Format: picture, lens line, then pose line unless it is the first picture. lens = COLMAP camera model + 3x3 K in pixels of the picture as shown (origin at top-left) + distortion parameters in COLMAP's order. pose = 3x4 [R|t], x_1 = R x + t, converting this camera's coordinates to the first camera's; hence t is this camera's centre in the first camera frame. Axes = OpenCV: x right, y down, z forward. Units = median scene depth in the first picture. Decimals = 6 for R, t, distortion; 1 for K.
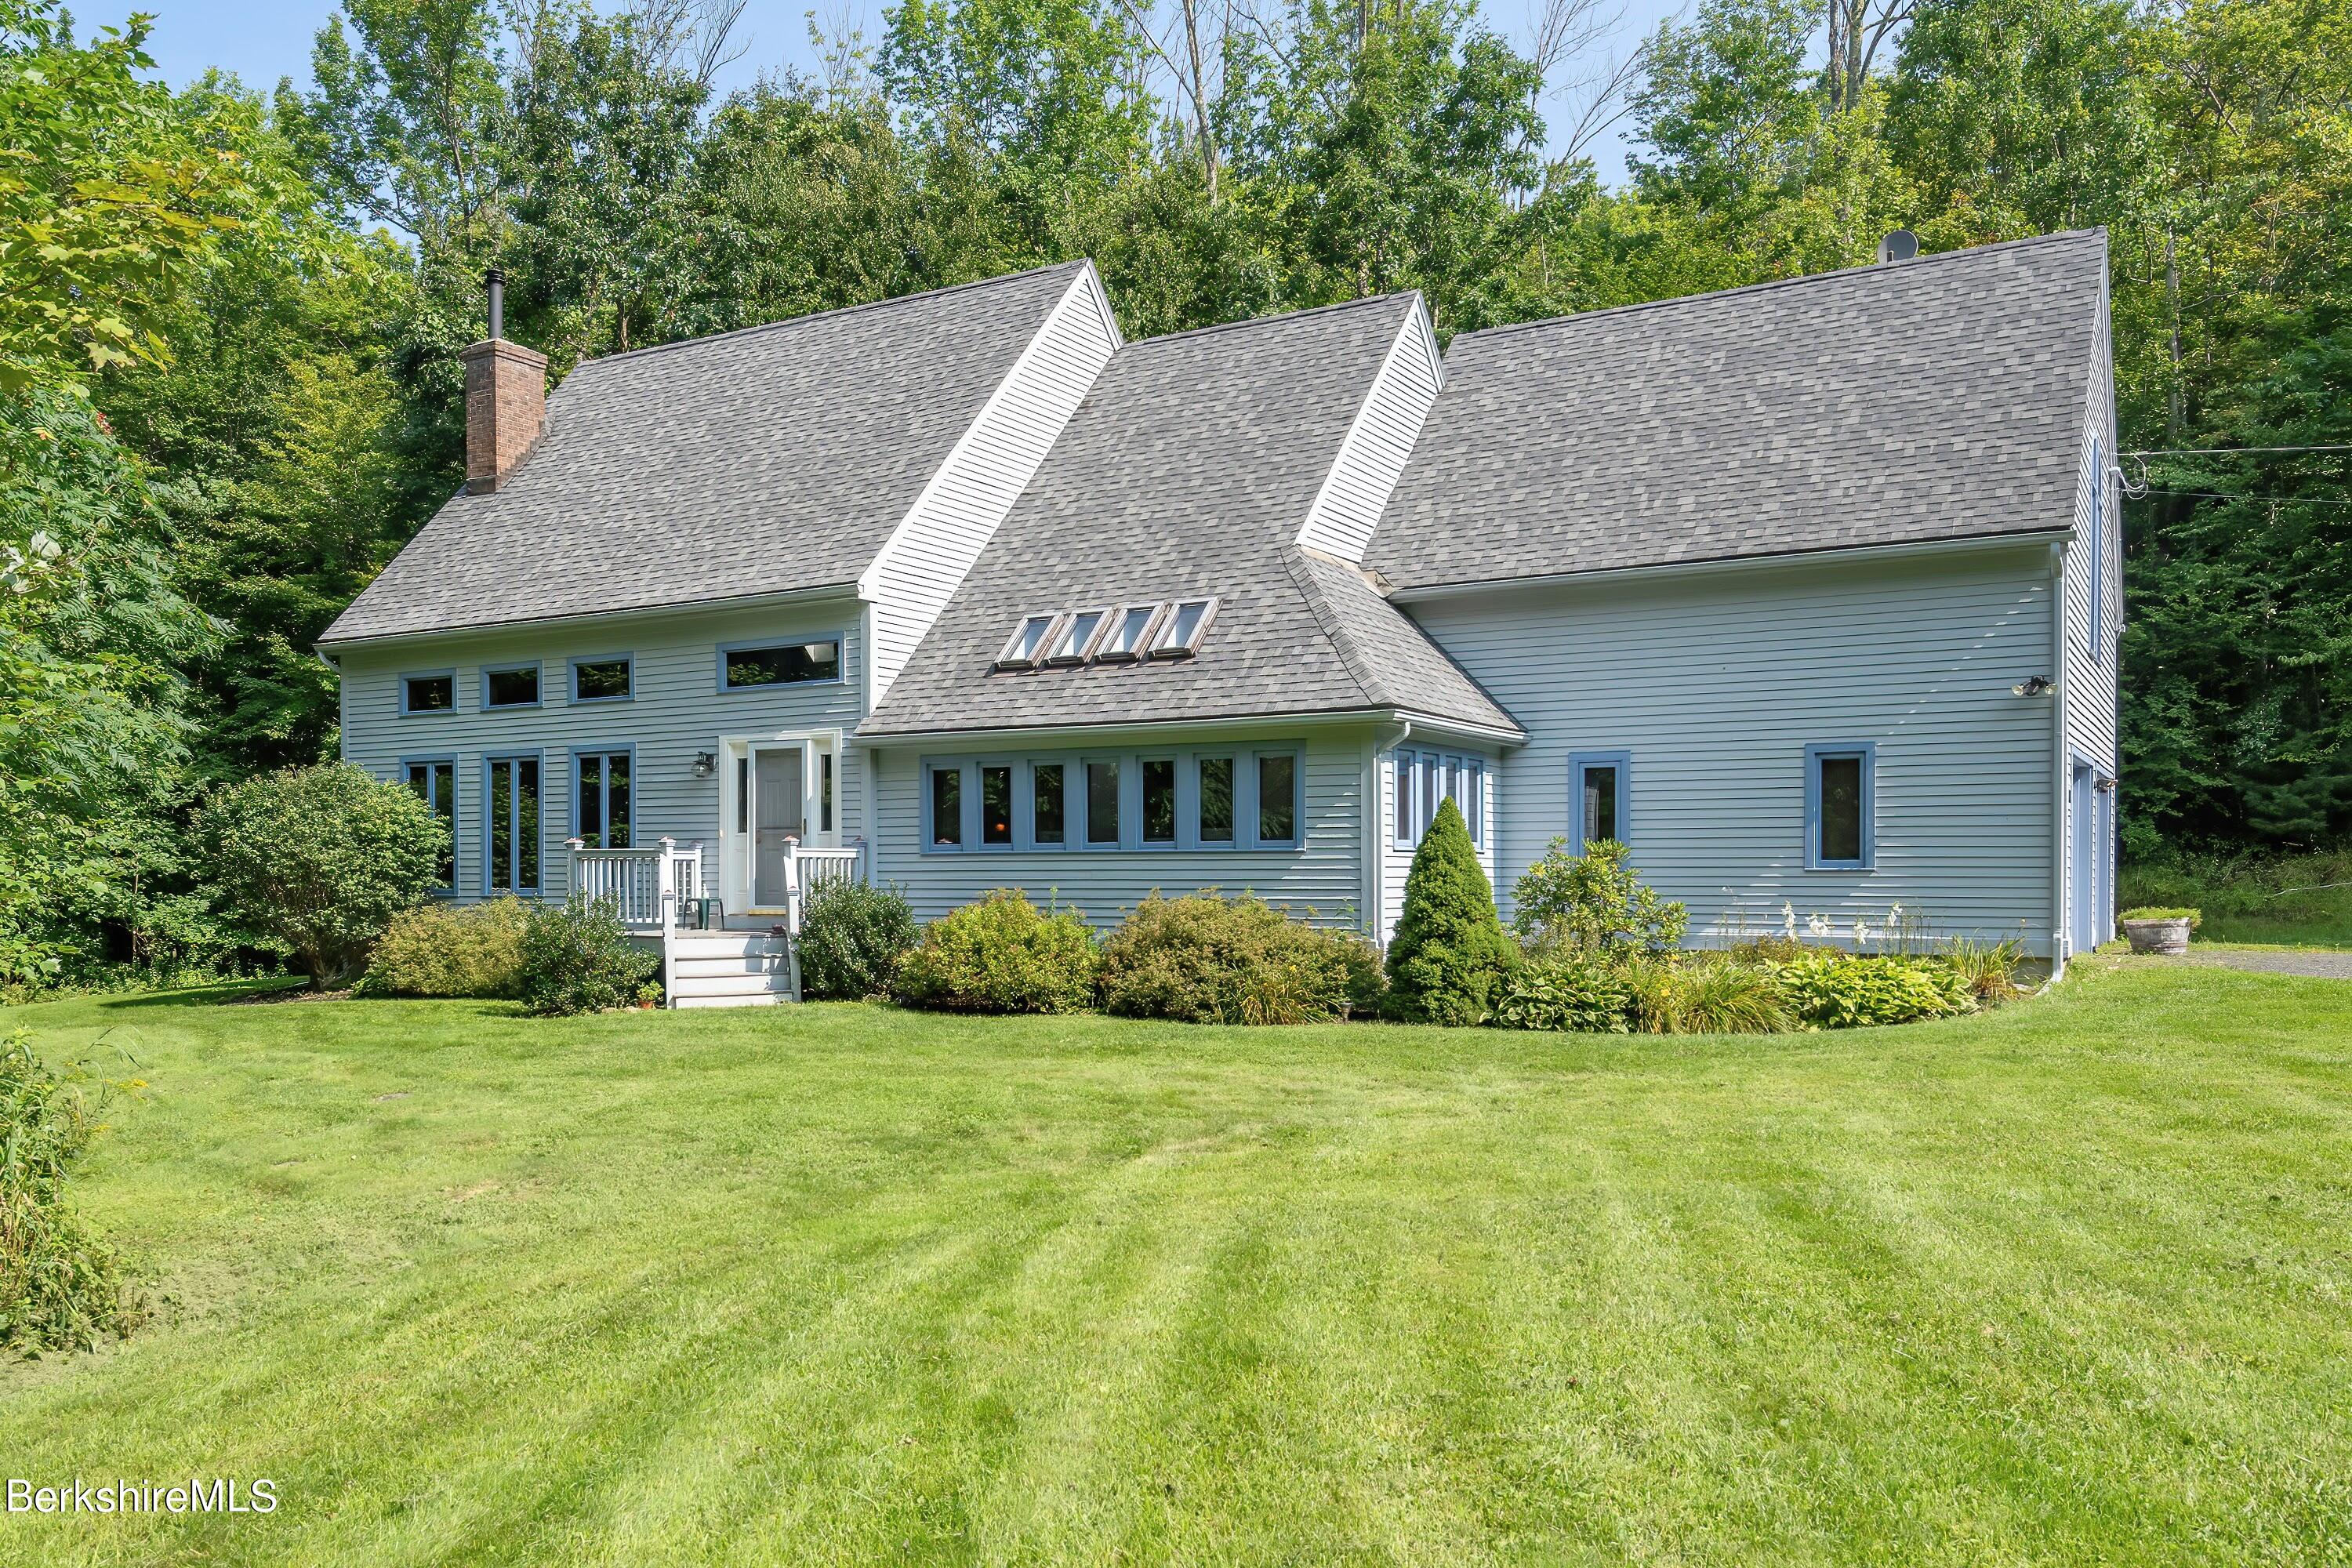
lens RADIAL K [[1886.1, 0, 1039.9], [0, 1886.1, 867.0], [0, 0, 1]] dist [0.007476, 0.001469]
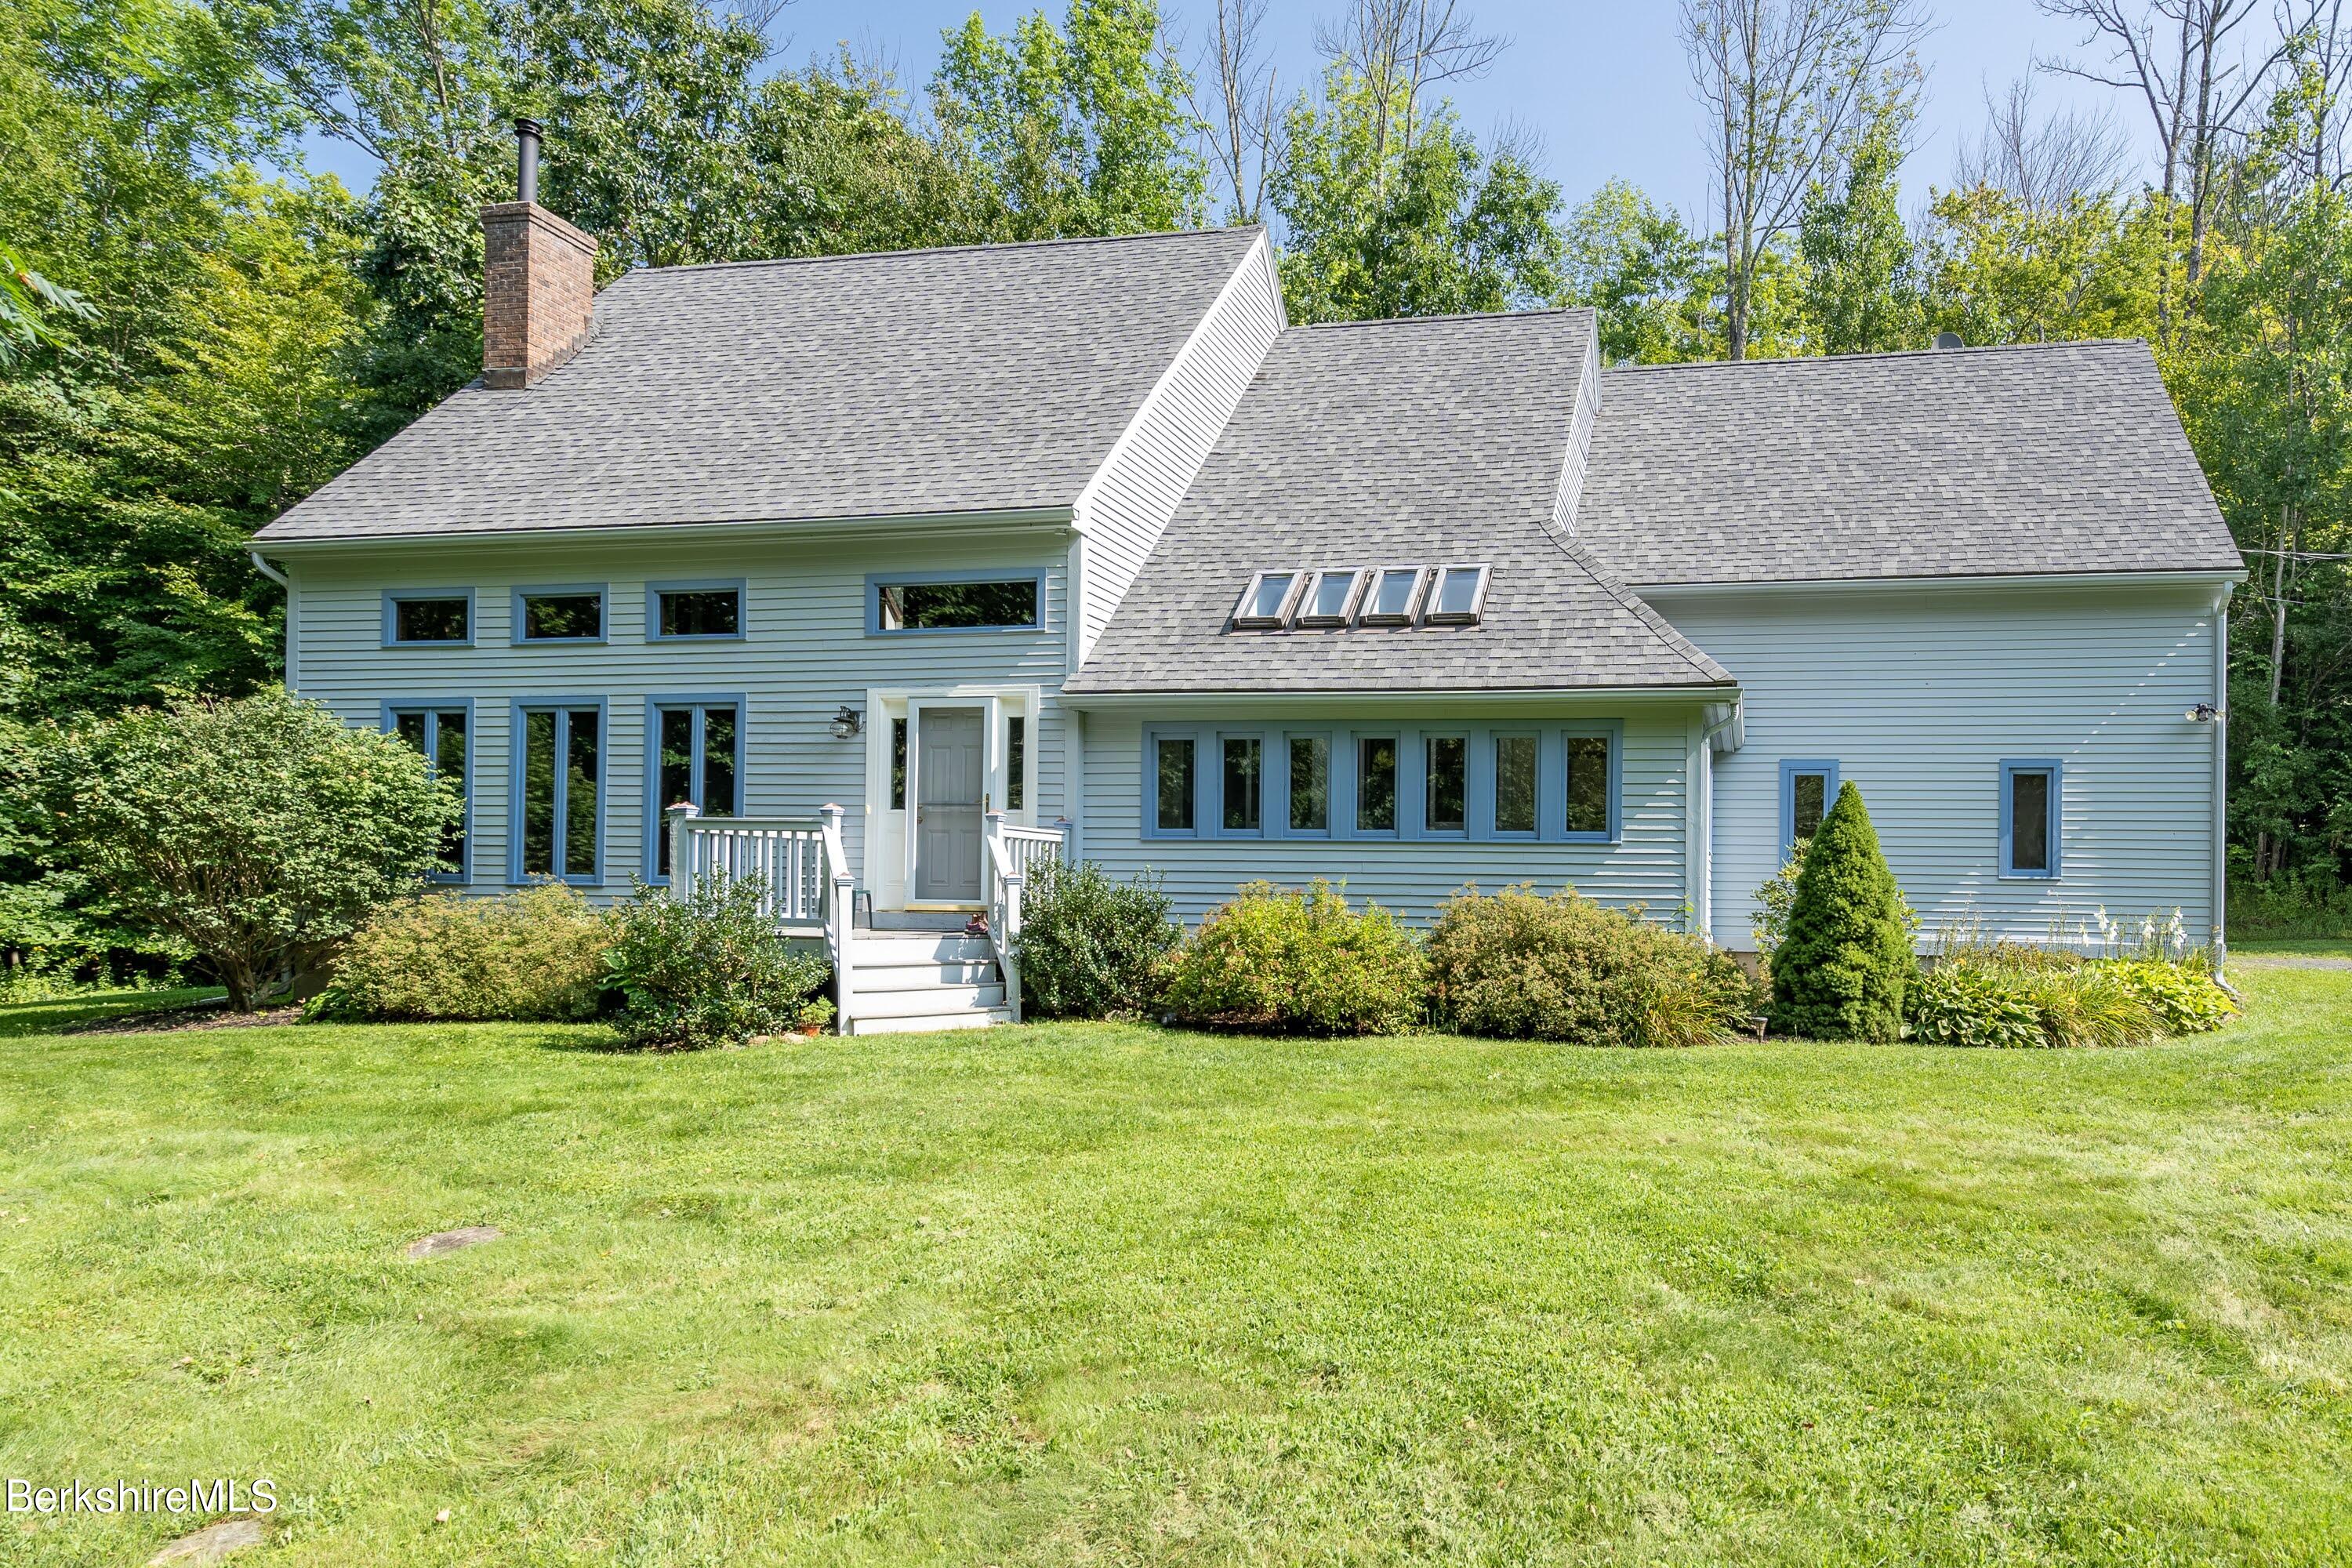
lens RADIAL K [[1243.9, 0, 1301.3], [0, 1243.9, 886.3], [0, 0, 1]] dist [-0.001927, 0.002668]
pose [[0.936873, 0.019164, 0.349145, -0.180288], [-0.015950, 0.999800, -0.012077, 0.018449], [-0.349306, 0.005746, 0.936991, 0.437525]]
